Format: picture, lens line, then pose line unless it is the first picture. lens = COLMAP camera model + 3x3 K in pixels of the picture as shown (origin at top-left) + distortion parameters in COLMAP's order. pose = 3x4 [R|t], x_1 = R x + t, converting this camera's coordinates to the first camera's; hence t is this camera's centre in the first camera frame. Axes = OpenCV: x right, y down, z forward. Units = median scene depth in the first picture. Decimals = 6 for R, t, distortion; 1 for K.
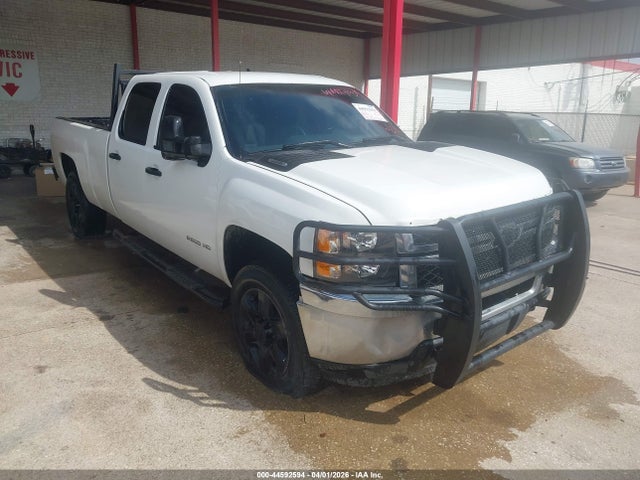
lens RADIAL K [[490.3, 0, 320.0], [0, 490.3, 240.0], [0, 0, 1]] dist [-0.004878, -0.001543]
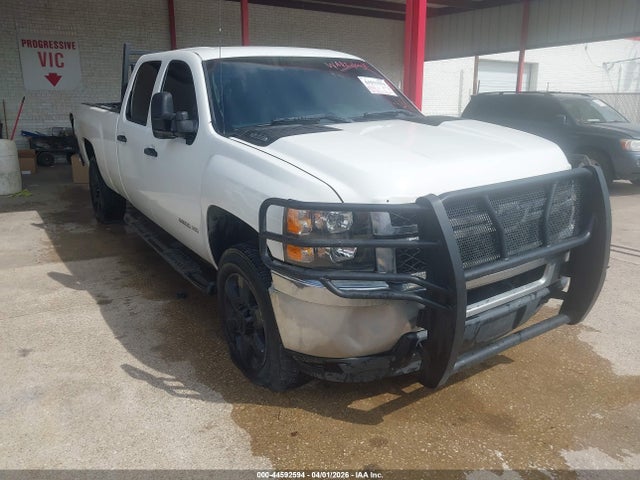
lens RADIAL K [[490.3, 0, 322.7], [0, 490.3, 239.4], [0, 0, 1]] dist [-0.001821, -0.001637]
pose [[0.995775, 0.008358, -0.091450, 0.114287], [-0.006491, 0.999765, 0.020701, 0.013384], [0.091602, -0.020020, 0.995594, 0.083435]]
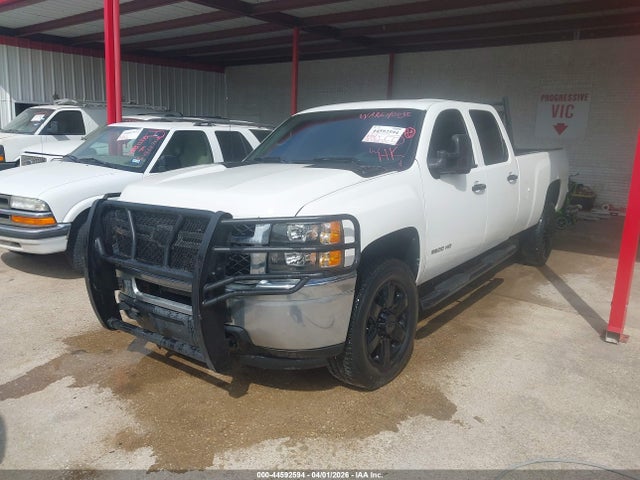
lens RADIAL K [[490.3, 0, 322.7], [0, 490.3, 239.4], [0, 0, 1]] dist [-0.001821, -0.001637]
pose [[0.278009, 0.183572, -0.942874, 1.299142], [-0.268268, 0.957351, 0.107291, -0.174590], [0.922357, 0.223115, 0.315399, 0.858120]]
